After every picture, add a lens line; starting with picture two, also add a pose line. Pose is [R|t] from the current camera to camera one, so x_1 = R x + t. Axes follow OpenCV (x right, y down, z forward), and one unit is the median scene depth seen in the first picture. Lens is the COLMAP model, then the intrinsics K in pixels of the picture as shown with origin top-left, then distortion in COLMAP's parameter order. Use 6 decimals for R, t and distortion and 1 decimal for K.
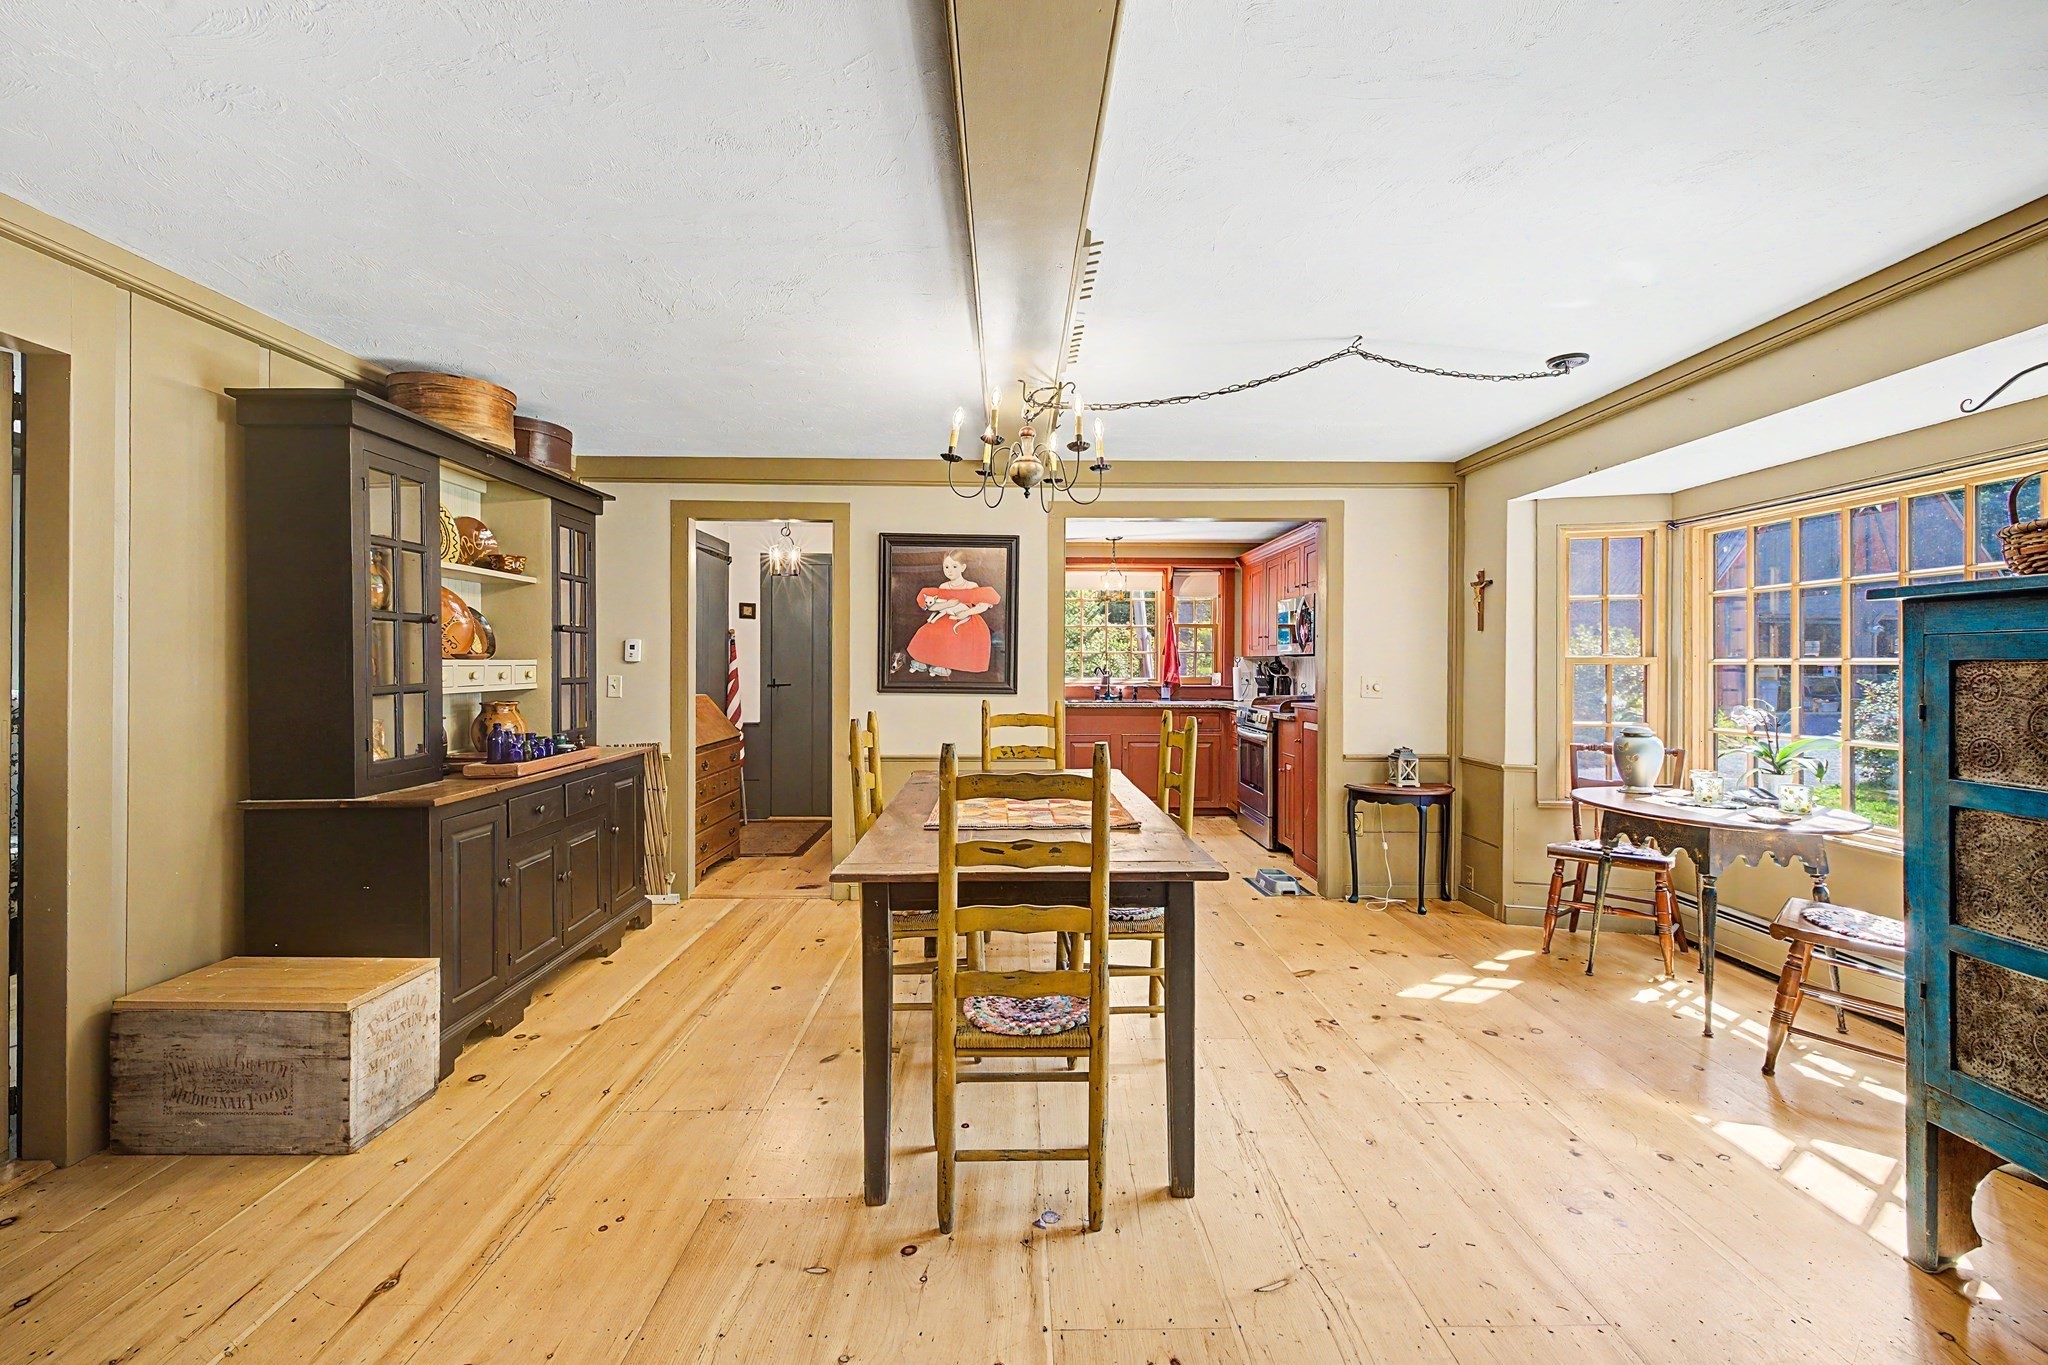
lens RADIAL K [[878.0, 0, 1025.9], [0, 878.0, 675.3], [0, 0, 1]] dist [-0.004341, -0.000141]
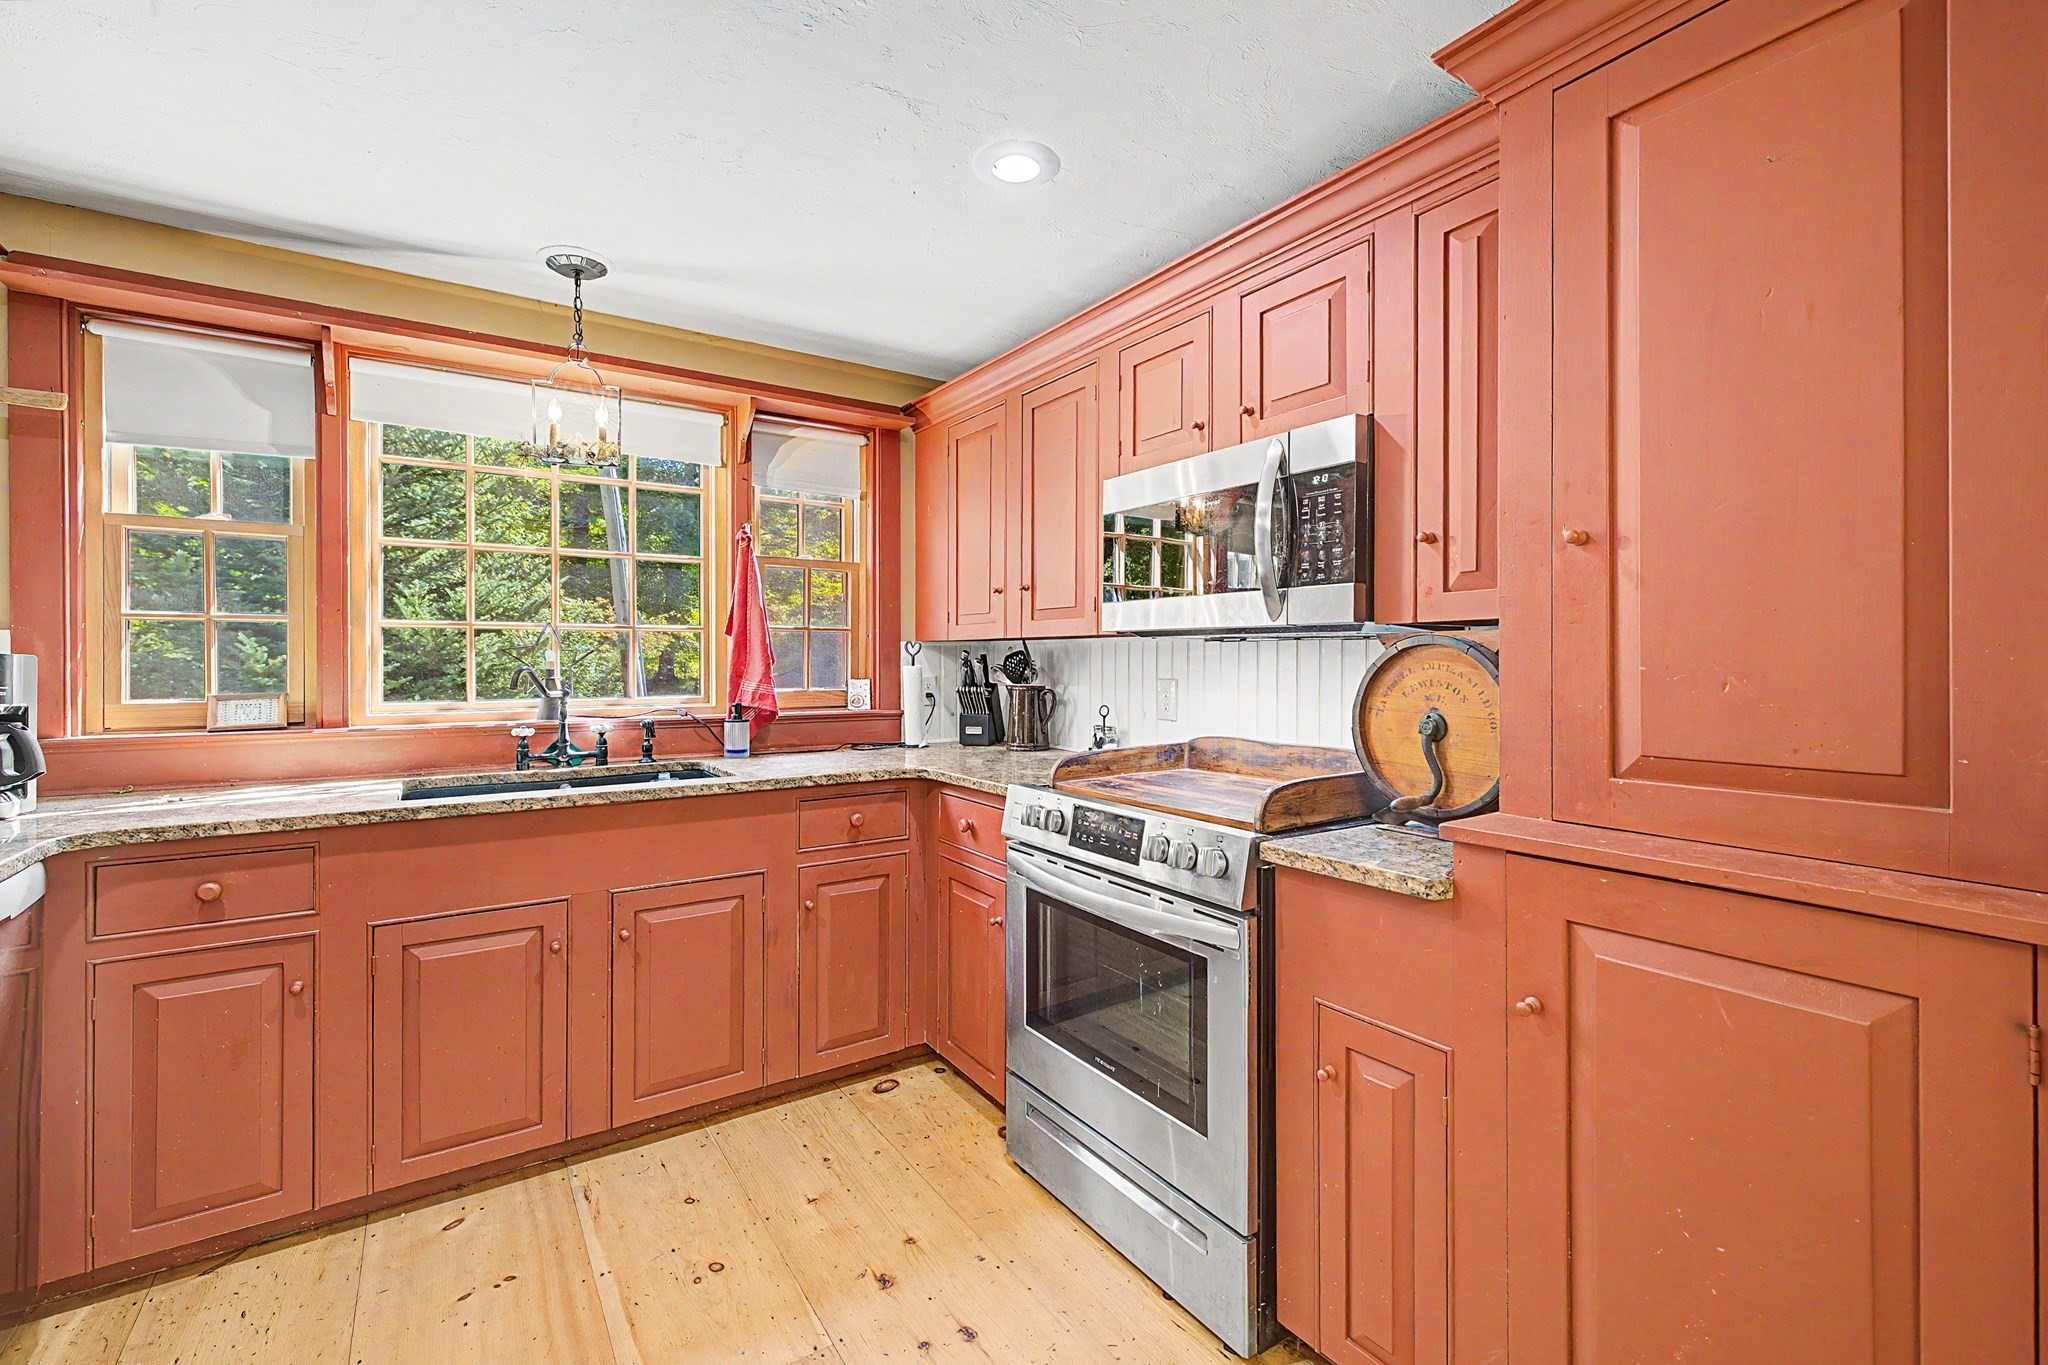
lens RADIAL K [[878.0, 0, 1037.1], [0, 878.0, 673.2], [0, 0, 1]] dist [-0.004341, -0.000141]
pose [[0.834652, -0.007792, 0.550723, 0.060566], [0.006111, 0.999969, 0.004887, -0.007503], [-0.550744, -0.000713, 0.834674, 0.618396]]
